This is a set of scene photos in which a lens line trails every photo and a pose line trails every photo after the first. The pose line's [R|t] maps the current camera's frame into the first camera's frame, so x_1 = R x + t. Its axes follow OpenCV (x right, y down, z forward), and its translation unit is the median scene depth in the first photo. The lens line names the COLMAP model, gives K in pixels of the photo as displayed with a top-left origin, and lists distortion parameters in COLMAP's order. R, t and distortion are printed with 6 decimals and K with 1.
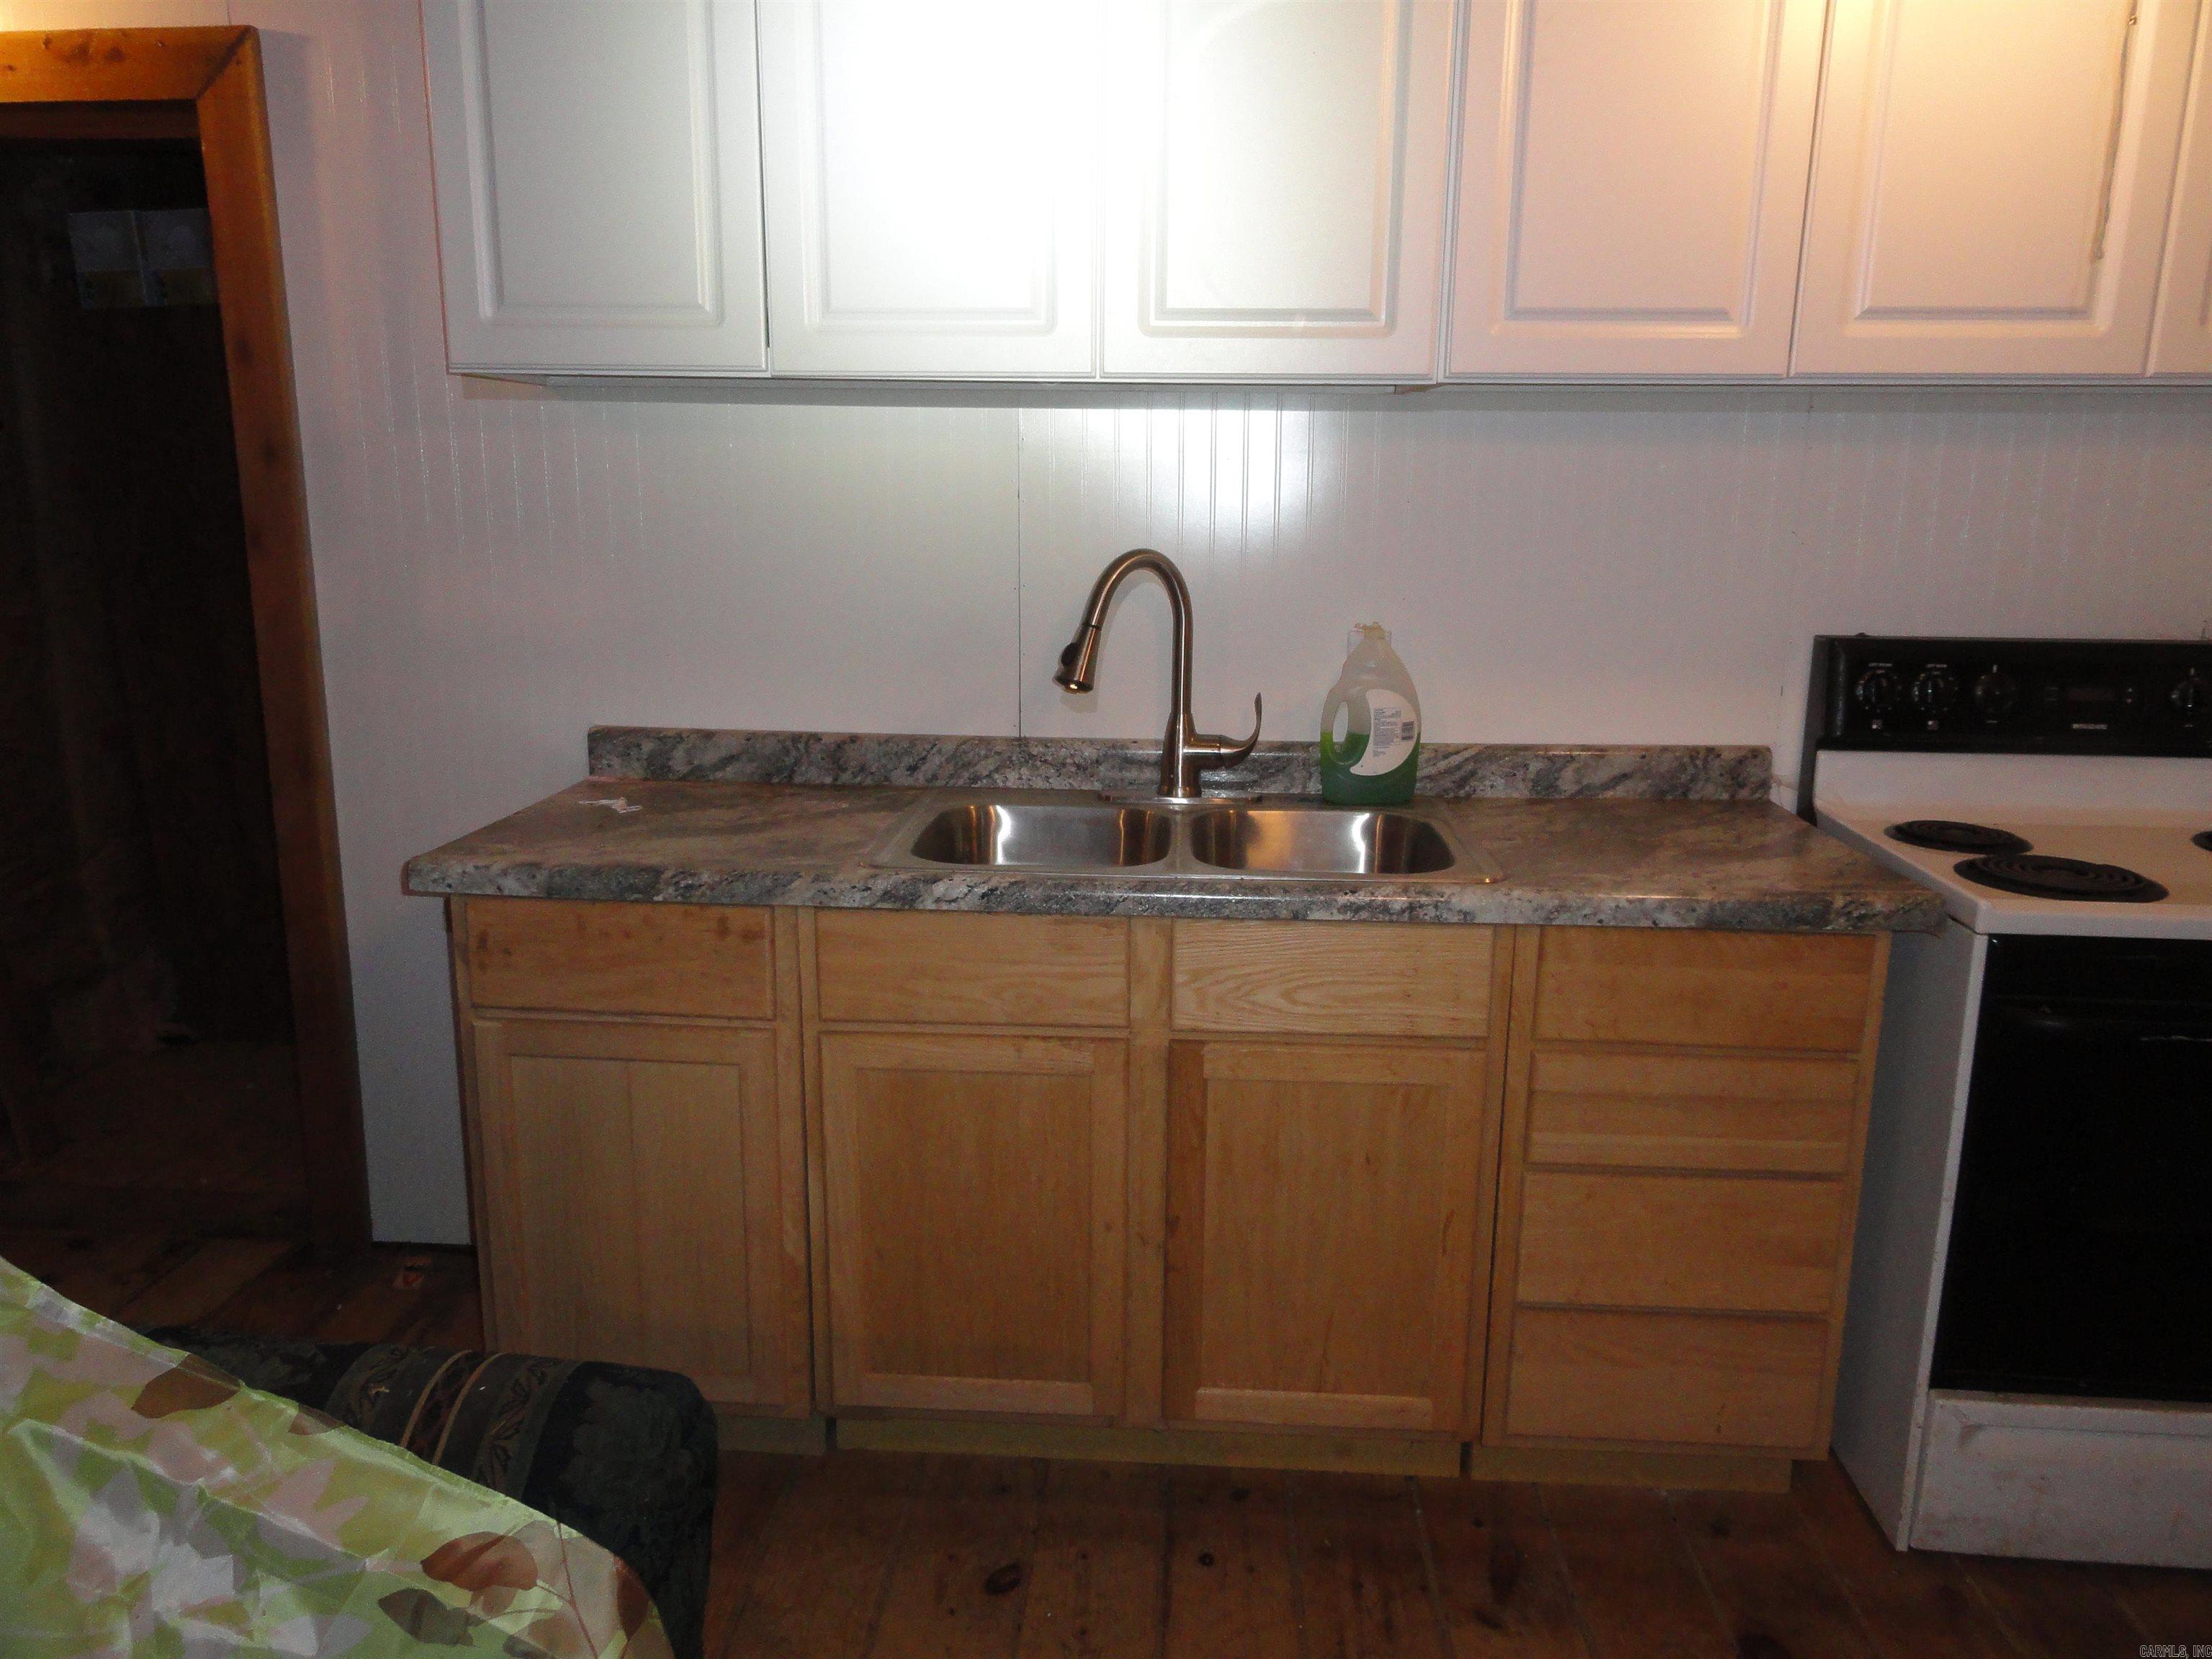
lens RADIAL K [[1550.6, 0, 1103.0], [0, 1550.6, 832.2], [0, 0, 1]] dist [-0.002560, 0.006960]
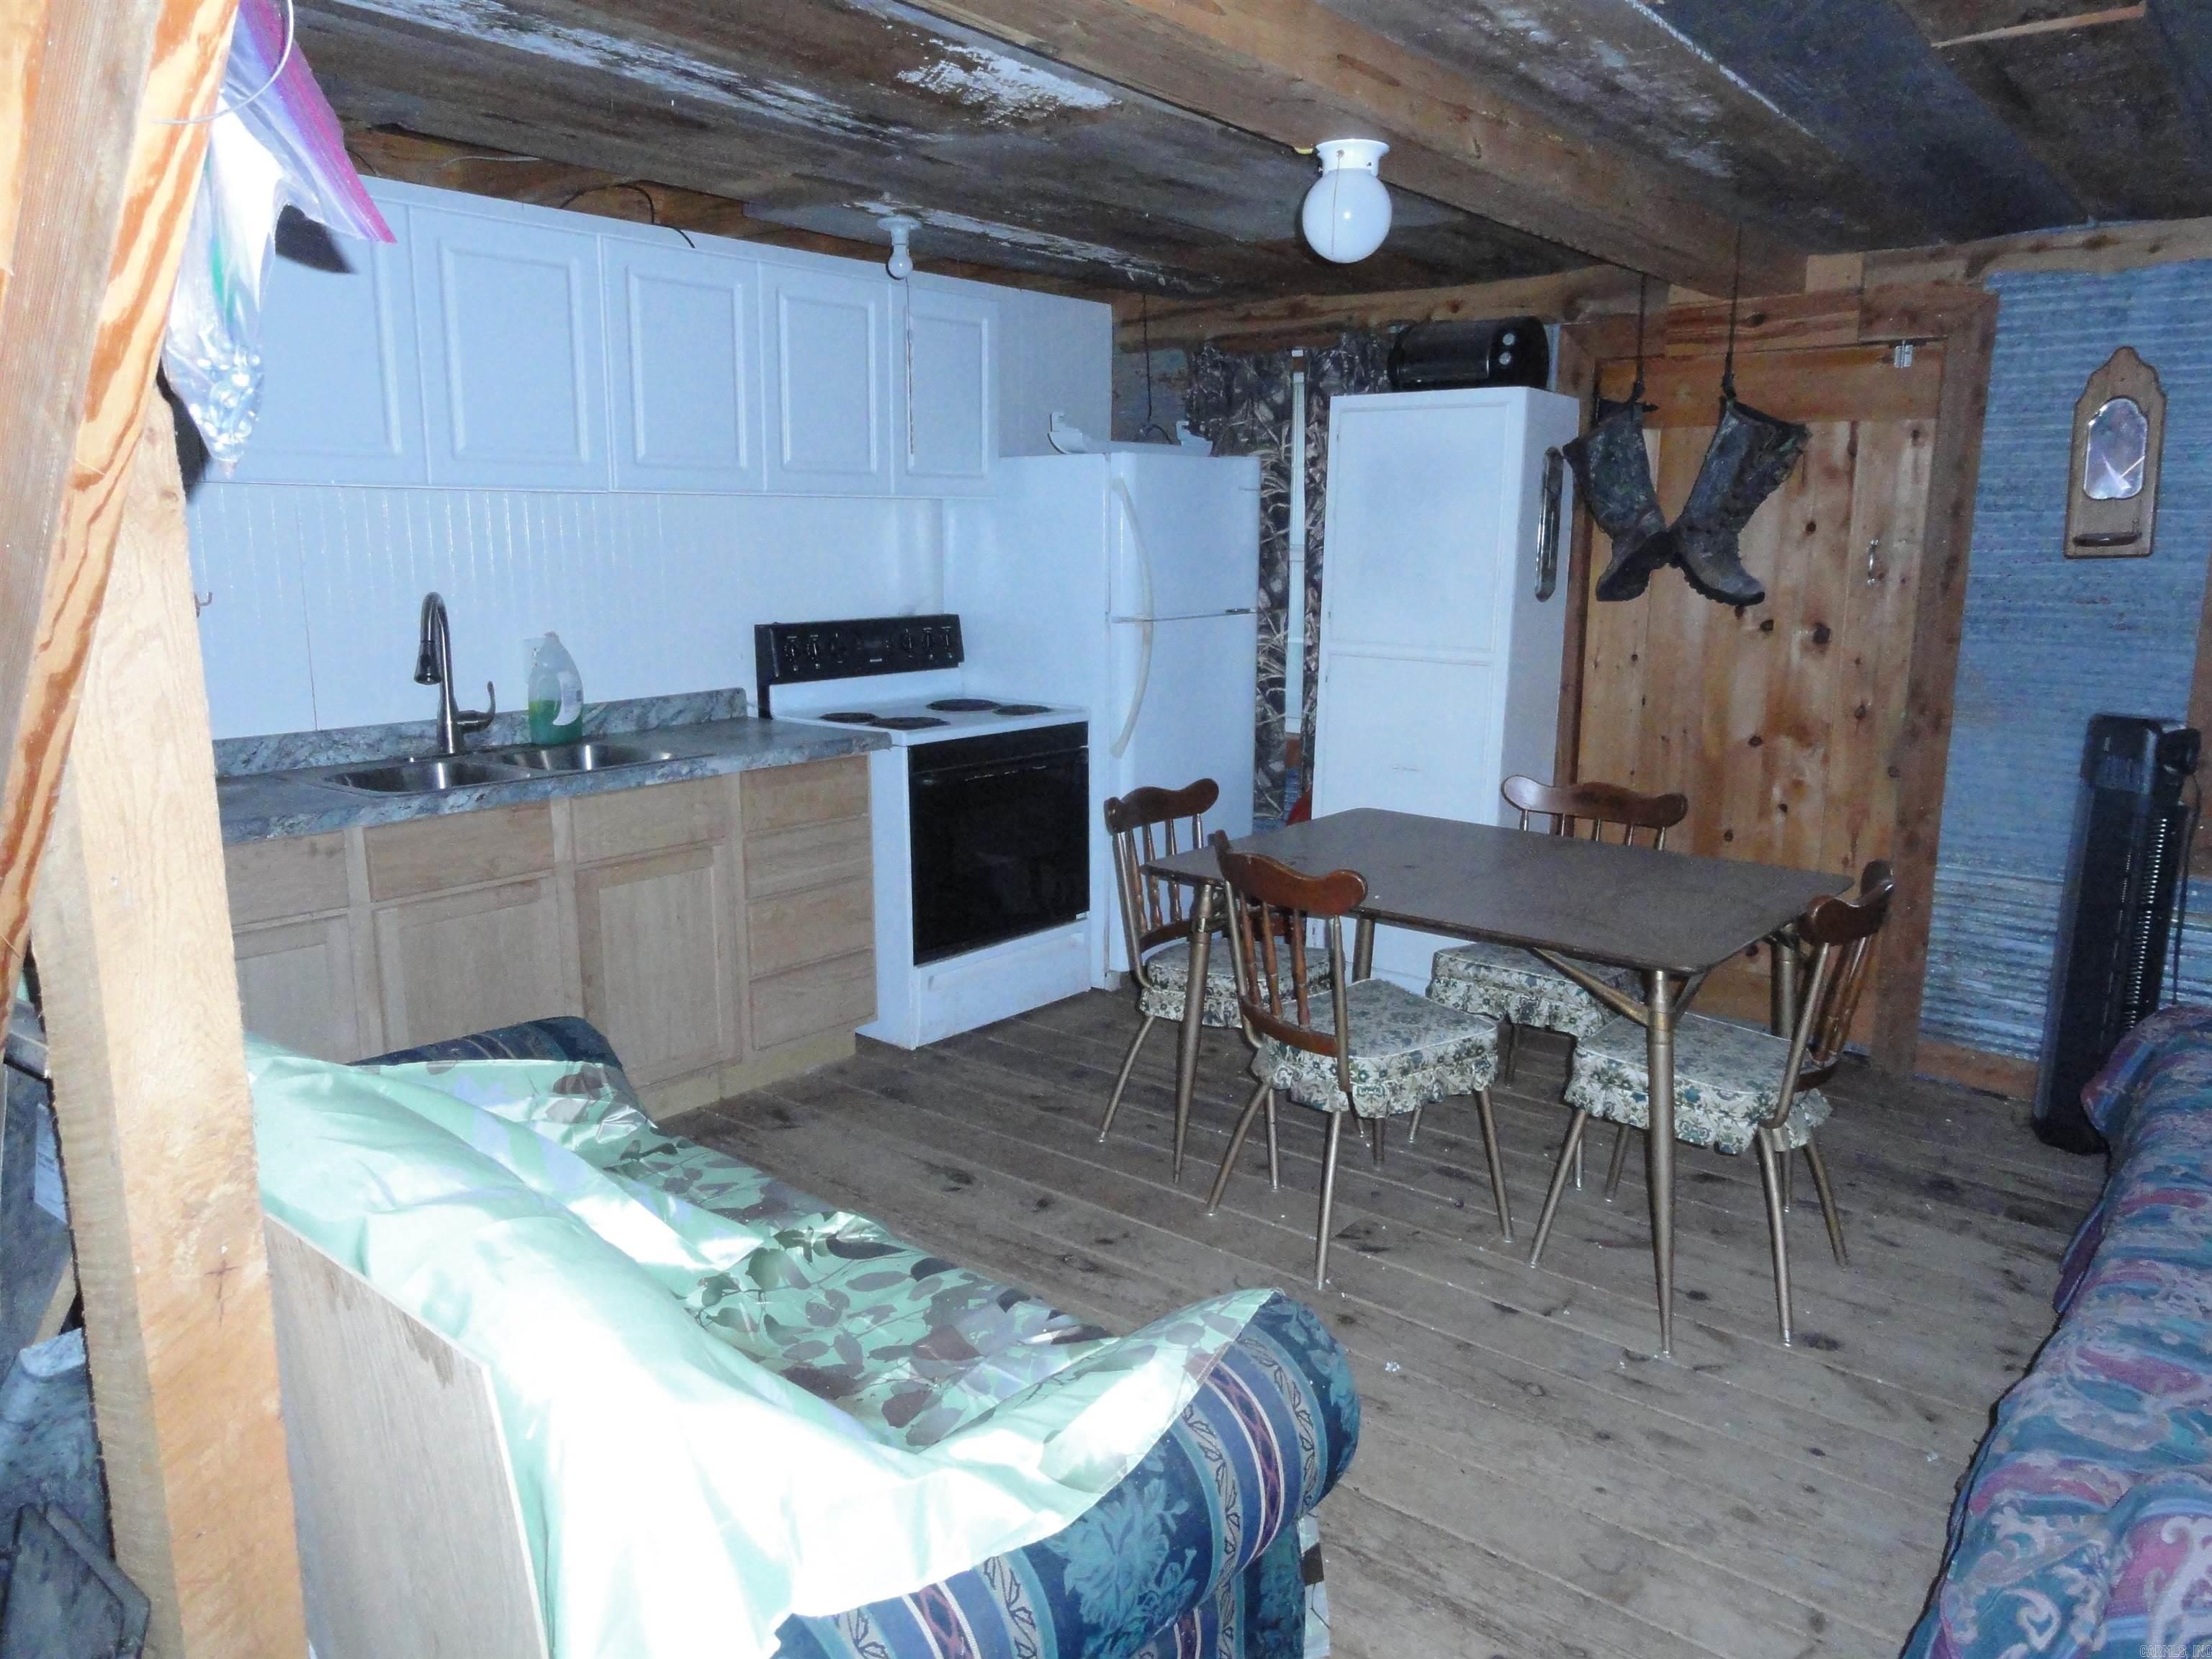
lens RADIAL K [[1550.6, 0, 1104.2], [0, 1550.6, 827.7], [0, 0, 1]] dist [-0.002560, 0.006960]
pose [[0.592420, -0.161329, 0.789311, -0.787304], [0.179649, 0.981529, 0.065780, 0.063741], [-0.785344, 0.102830, 0.610460, -0.432964]]
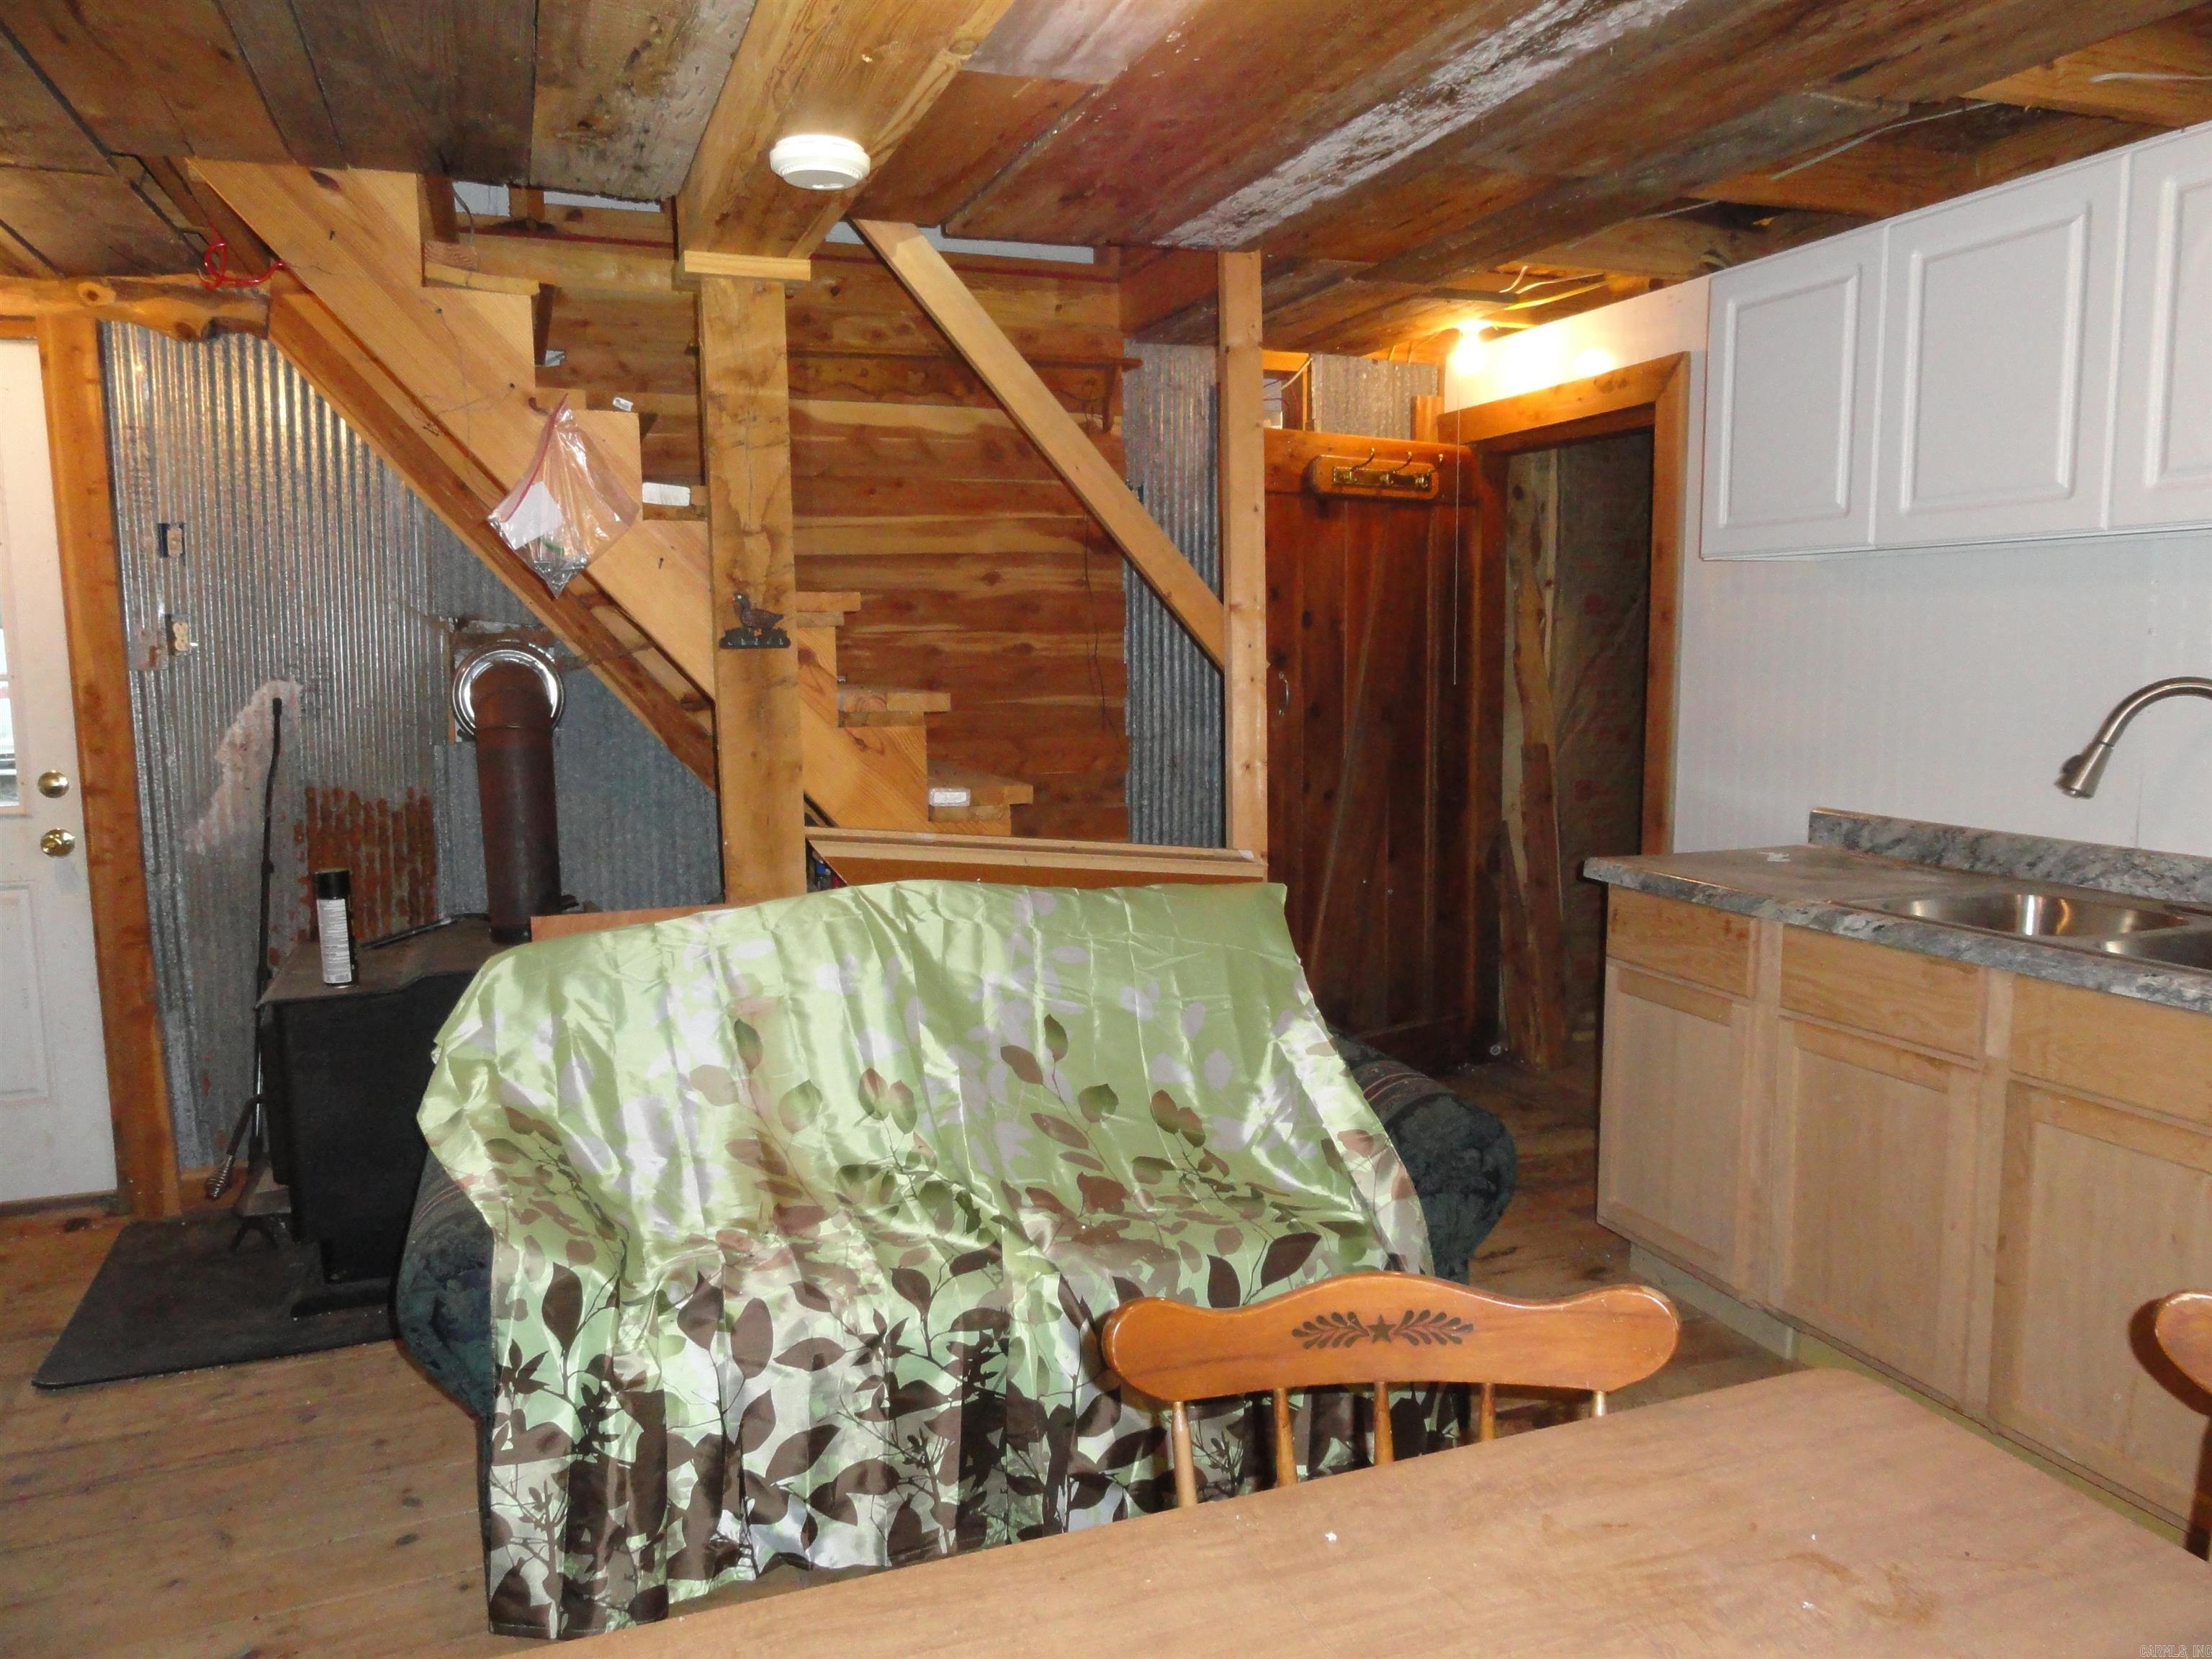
lens RADIAL K [[1550.6, 0, 1102.8], [0, 1550.6, 816.1], [0, 0, 1]] dist [-0.002560, 0.006960]
pose [[0.423524, 0.089696, -0.901433, 0.651002], [-0.186565, 0.982391, 0.010097, 0.043074], [0.886466, 0.163899, 0.432800, -0.136210]]
